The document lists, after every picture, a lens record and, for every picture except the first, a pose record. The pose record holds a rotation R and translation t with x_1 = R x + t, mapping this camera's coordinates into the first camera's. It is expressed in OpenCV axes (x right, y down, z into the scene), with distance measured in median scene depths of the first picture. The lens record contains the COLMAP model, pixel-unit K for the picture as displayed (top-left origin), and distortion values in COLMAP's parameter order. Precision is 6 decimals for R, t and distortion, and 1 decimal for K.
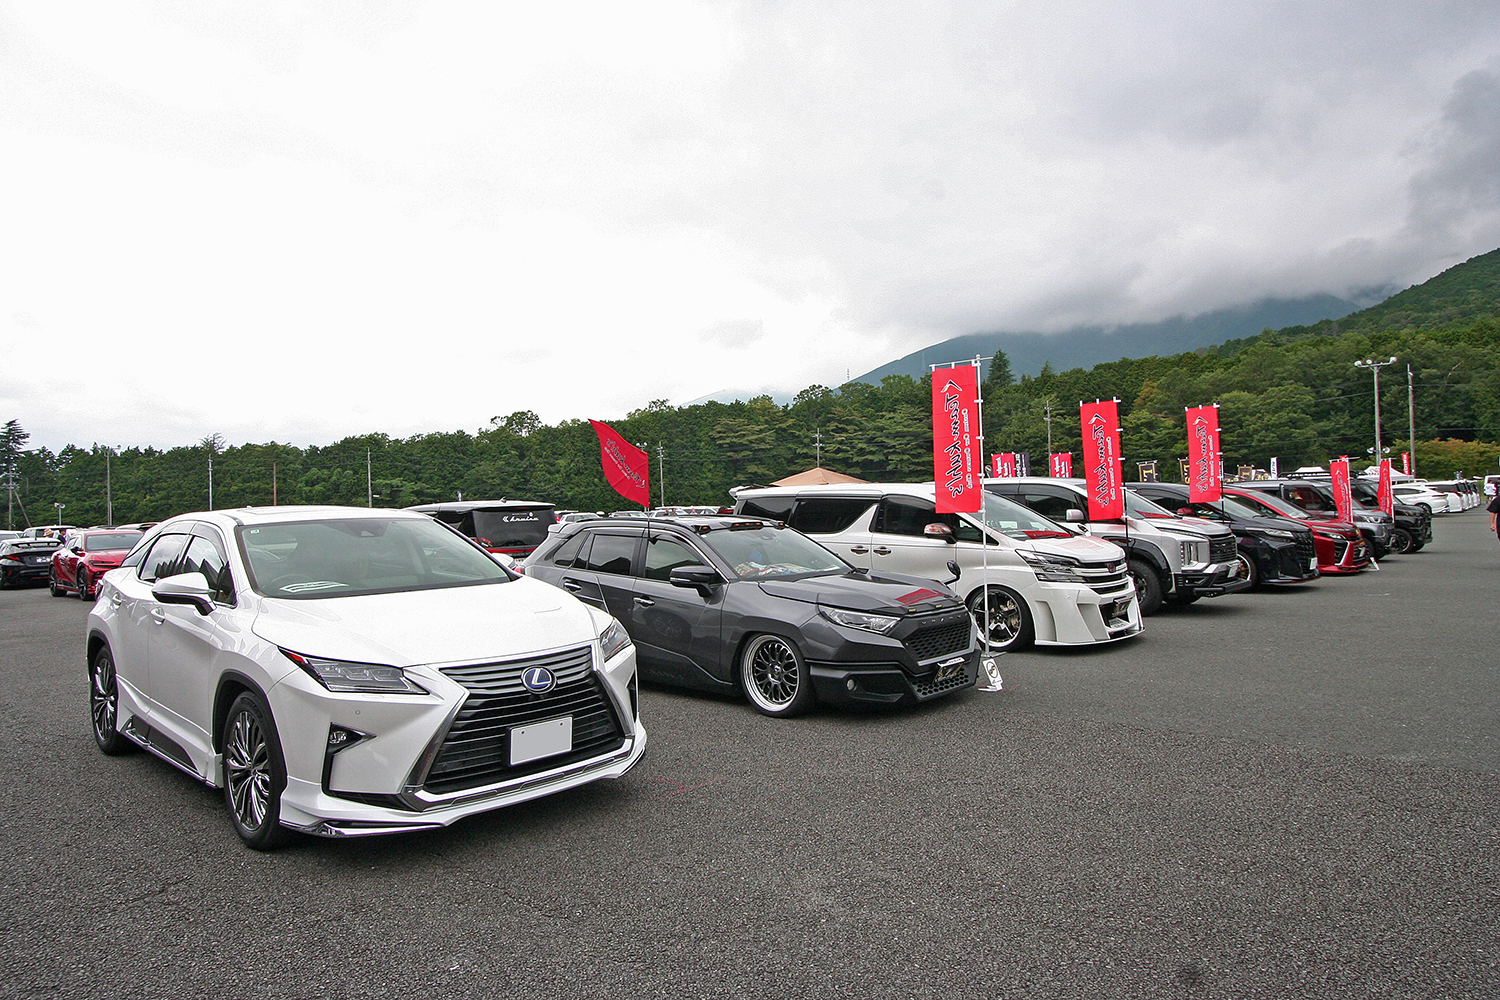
lens RADIAL K [[947.7, 0, 757.7], [0, 947.7, 492.0], [0, 0, 1]] dist [-0.003781, 0.002366]
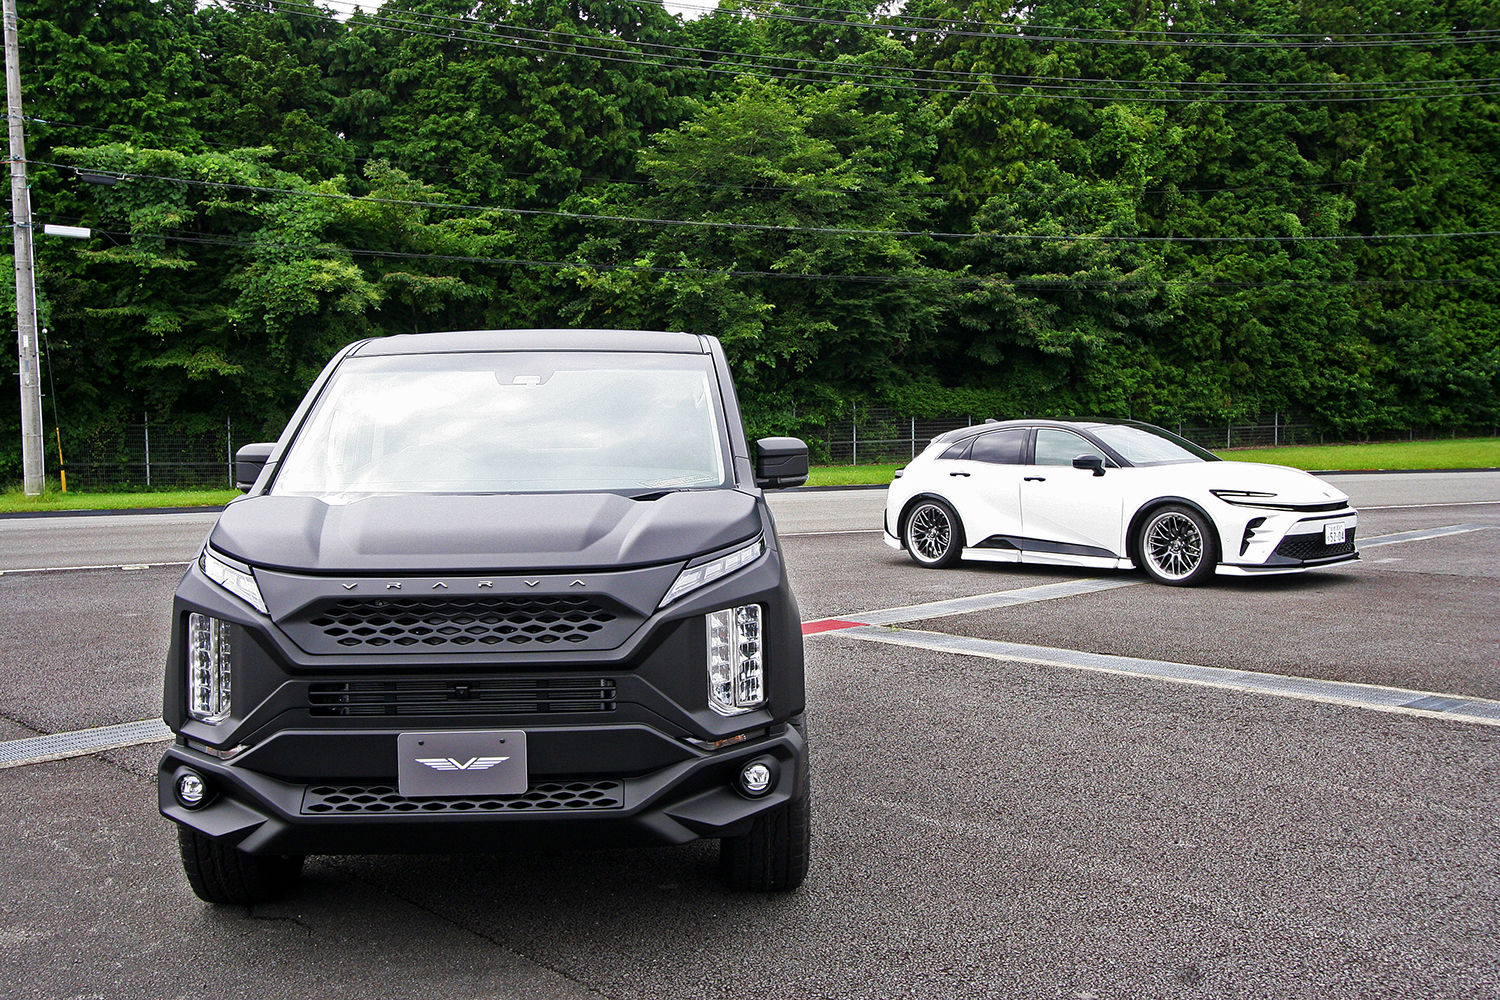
lens RADIAL K [[1374.6, 0, 753.8], [0, 1374.6, 501.5], [0, 0, 1]] dist [0.020002, 0.007102]
pose [[0.998546, 0.014609, -0.051880, -0.264714], [-0.010663, 0.997085, 0.075546, 0.023807], [0.052832, -0.074883, 0.995792, 0.723662]]
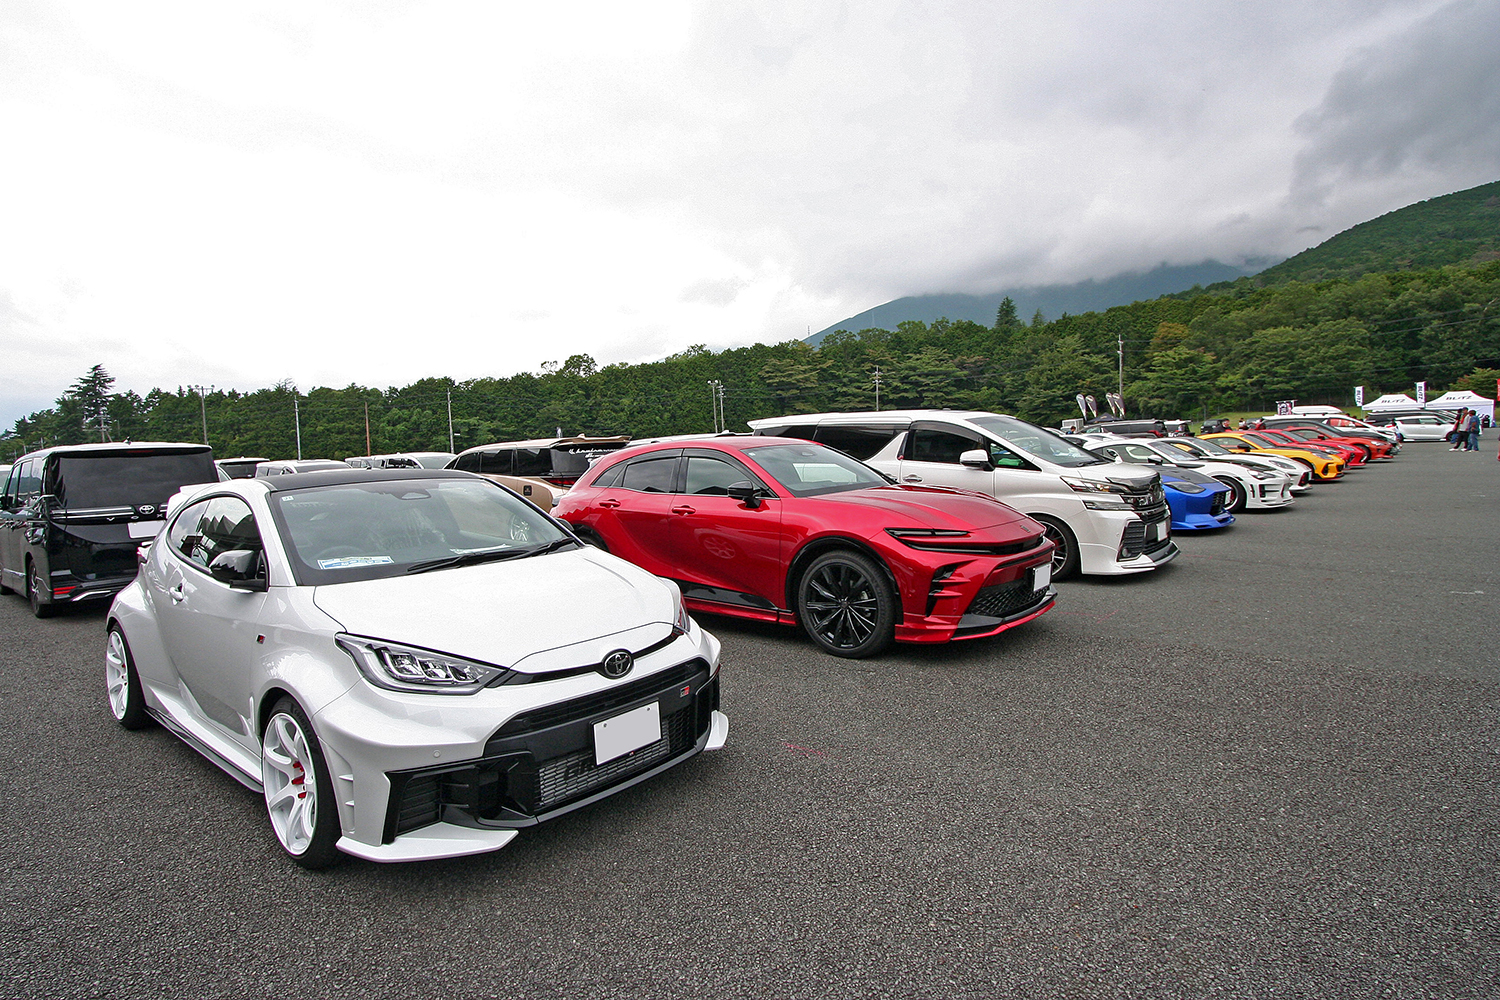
lens RADIAL K [[796.7, 0, 751.8], [0, 796.7, 498.3], [0, 0, 1]] dist [-0.013326, 0.001207]
pose [[0.999330, -0.013081, 0.034178, -0.097396], [0.010246, 0.996592, 0.081845, 0.005462], [-0.035133, -0.081440, 0.996059, 0.097325]]
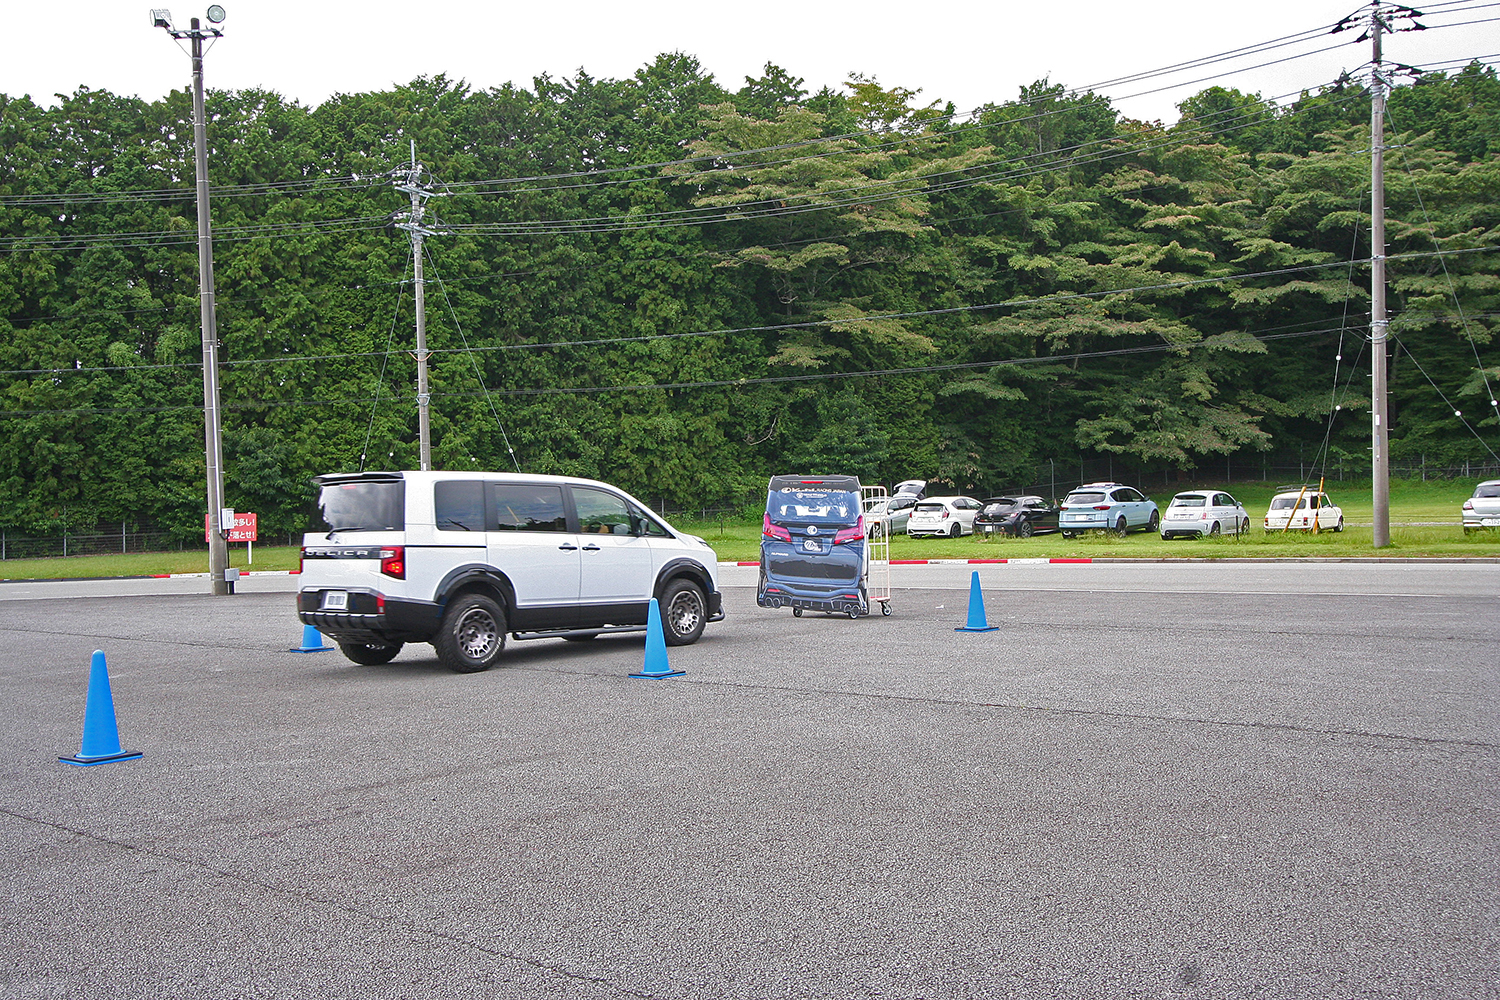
lens RADIAL K [[1374.6, 0, 753.8], [0, 1374.6, 501.5], [0, 0, 1]] dist [0.020002, 0.007102]
pose [[0.999670, 0.006244, 0.024927, -0.039045], [-0.006880, 0.999650, 0.025529, 0.012338], [-0.024759, -0.025693, 0.999363, 0.698999]]
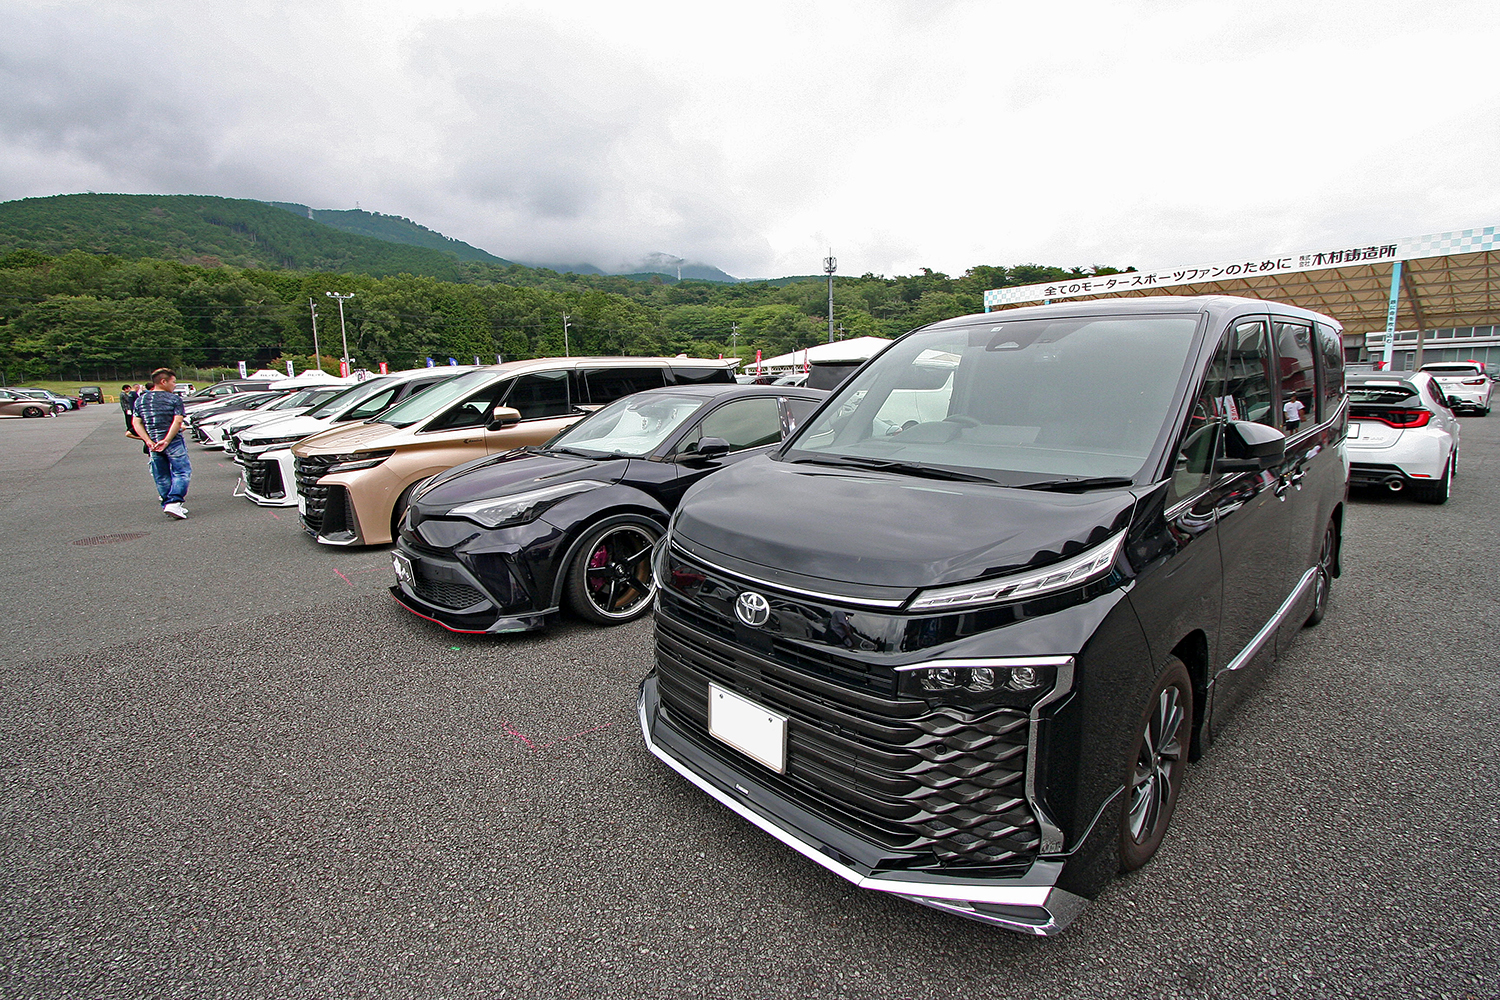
lens RADIAL K [[690.4, 0, 756.8], [0, 690.4, 497.6], [0, 0, 1]] dist [-0.035322, 0.007975]
pose [[0.062566, -0.134726, 0.988906, -0.169442], [-0.004583, 0.990798, 0.135274, 0.009490], [-0.998030, -0.012996, 0.061373, 0.169032]]
